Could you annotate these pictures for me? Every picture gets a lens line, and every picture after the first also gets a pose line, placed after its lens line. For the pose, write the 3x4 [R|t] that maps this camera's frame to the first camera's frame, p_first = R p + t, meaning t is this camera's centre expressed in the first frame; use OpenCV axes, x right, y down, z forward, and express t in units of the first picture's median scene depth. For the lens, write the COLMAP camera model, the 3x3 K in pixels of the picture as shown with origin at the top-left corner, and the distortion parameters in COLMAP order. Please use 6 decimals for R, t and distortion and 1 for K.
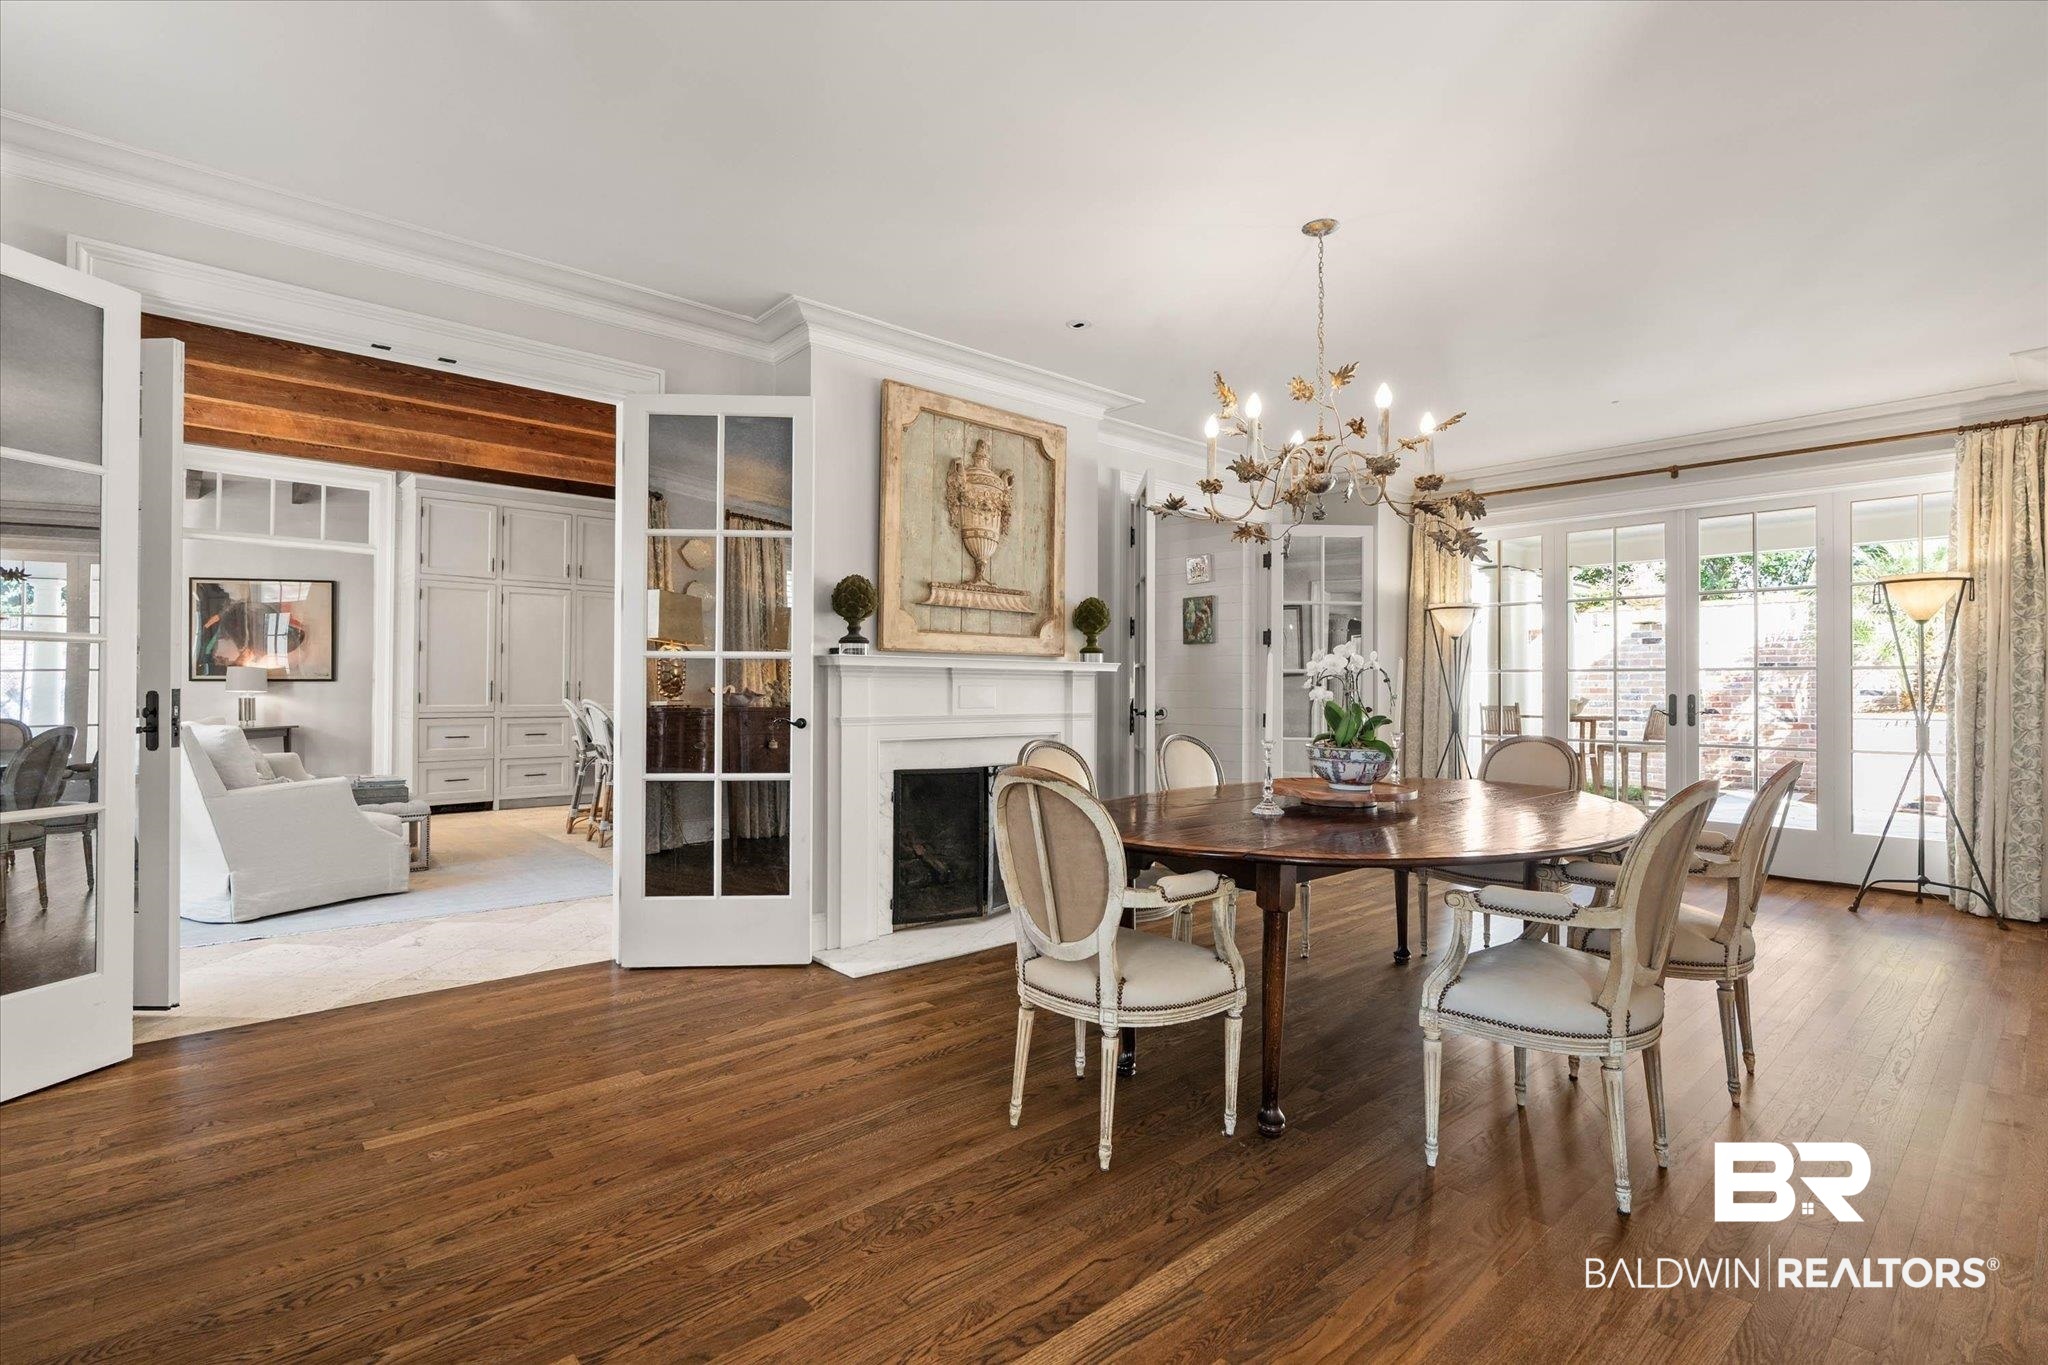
lens RADIAL K [[921.1, 0, 1024.0], [0, 921.1, 682.5], [0, 0, 1]] dist [-0.010008, 0.003537]
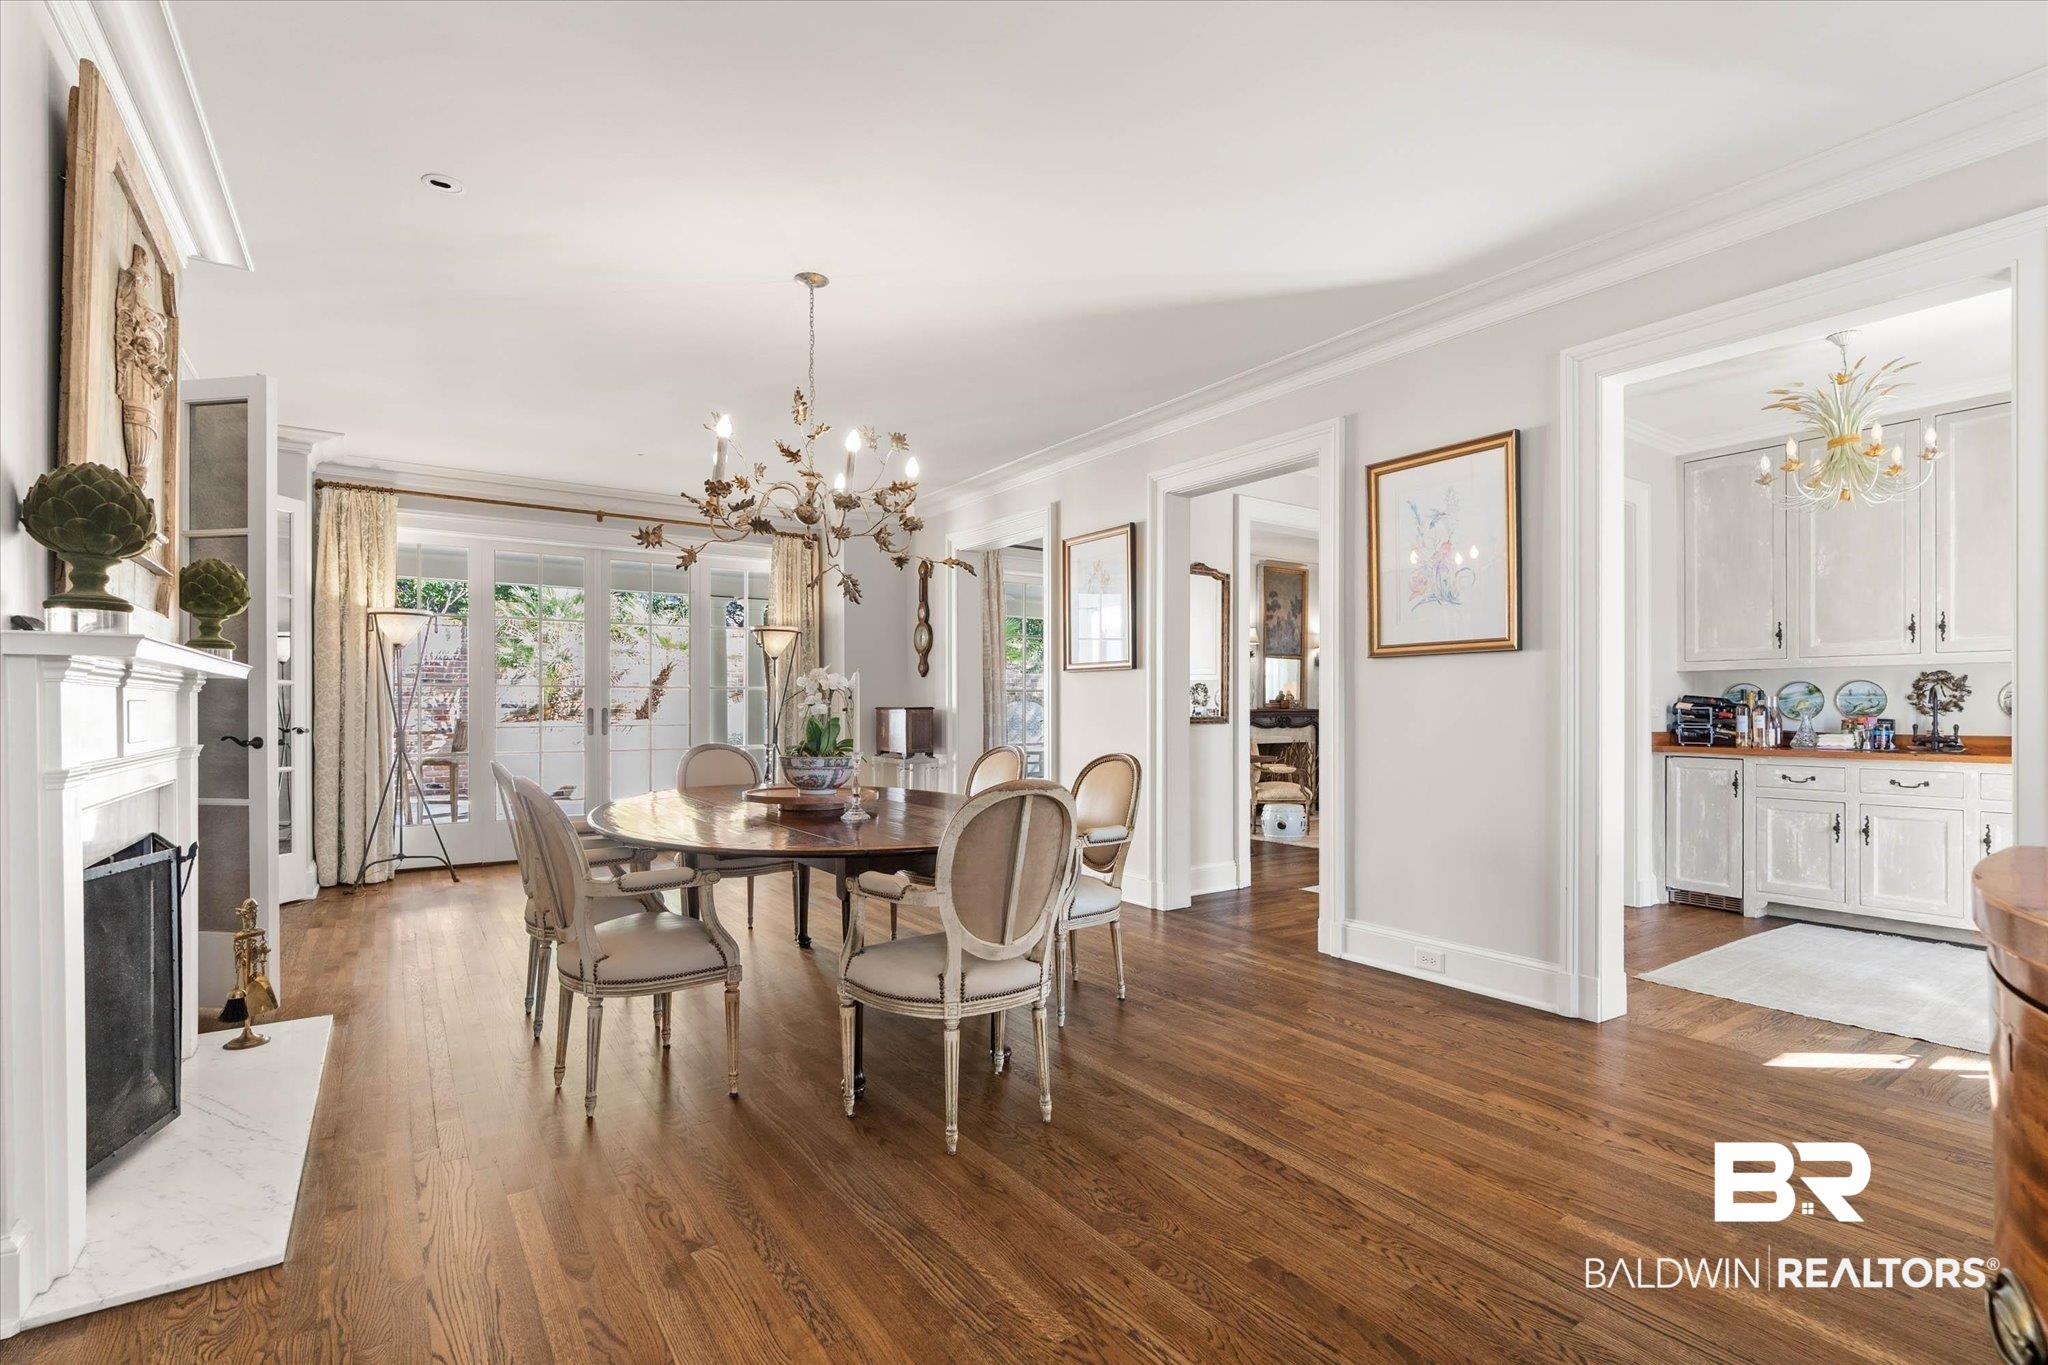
lens RADIAL K [[921.1, 0, 1024.0], [0, 921.1, 682.5], [0, 0, 1]] dist [-0.010008, 0.003537]
pose [[0.159016, 0.019996, 0.987074, -0.840263], [-0.004755, 0.999799, -0.019488, 0.002731], [-0.987265, -0.001595, 0.159079, 0.668289]]
